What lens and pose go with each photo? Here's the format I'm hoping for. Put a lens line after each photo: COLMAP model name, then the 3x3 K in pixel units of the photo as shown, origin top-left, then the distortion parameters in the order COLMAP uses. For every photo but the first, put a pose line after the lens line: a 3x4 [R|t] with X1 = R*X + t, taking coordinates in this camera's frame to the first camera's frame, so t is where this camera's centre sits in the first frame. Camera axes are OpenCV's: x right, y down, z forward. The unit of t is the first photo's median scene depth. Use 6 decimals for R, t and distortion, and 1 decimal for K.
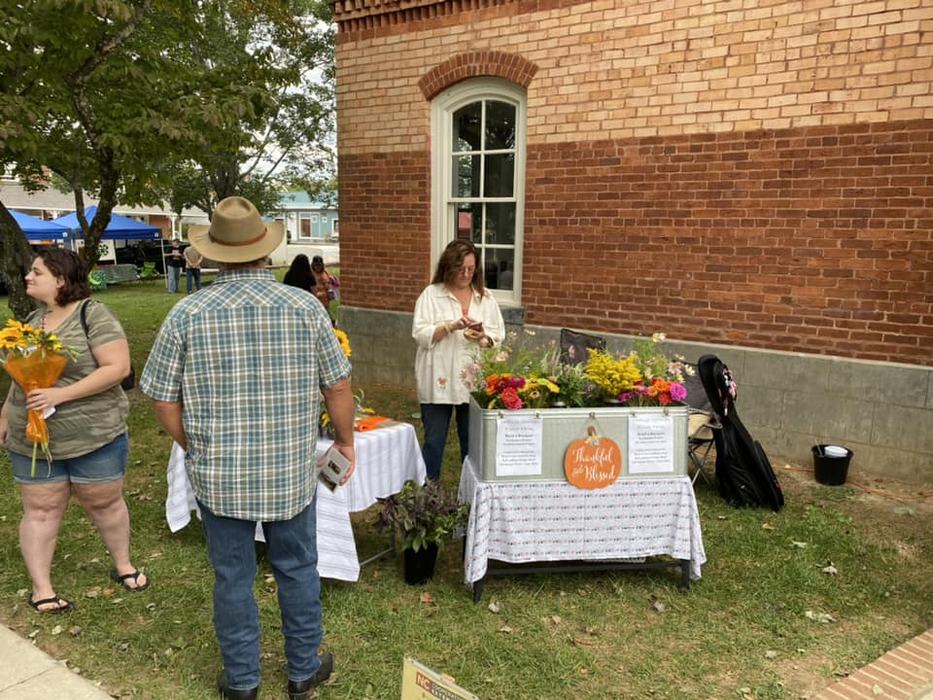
lens RADIAL K [[698.2, 0, 465.0], [0, 698.2, 360.6], [0, 0, 1]] dist [0.016646, -0.012528]
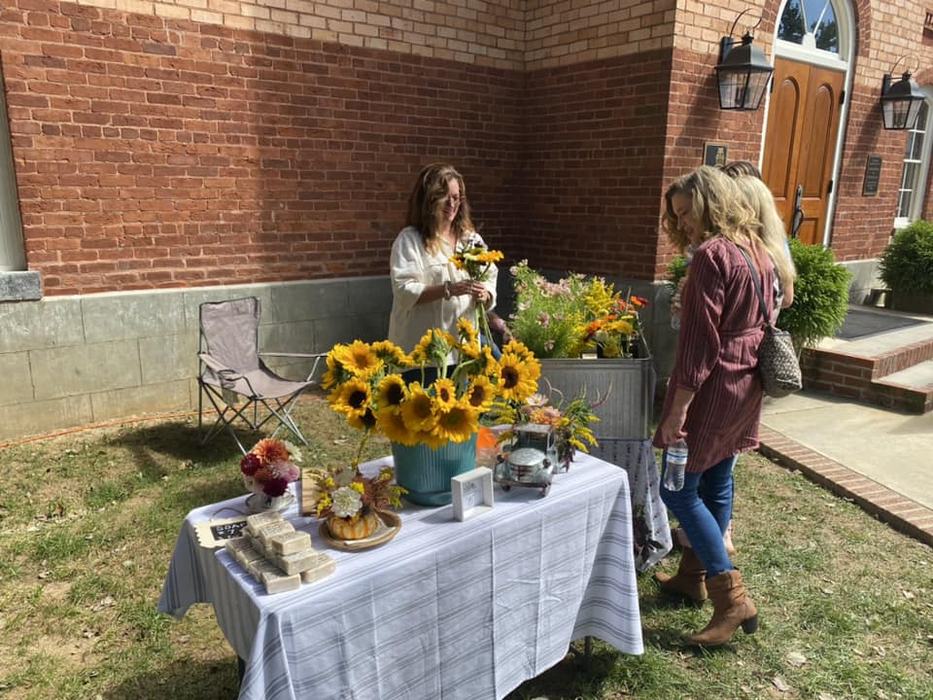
lens RADIAL K [[698.2, 0, 465.0], [0, 698.2, 360.6], [0, 0, 1]] dist [0.016646, -0.012528]
pose [[0.319485, -0.240840, 0.916474, -0.448392], [0.160907, 0.966905, 0.198000, -0.071481], [-0.933830, 0.084209, 0.347665, 0.509931]]
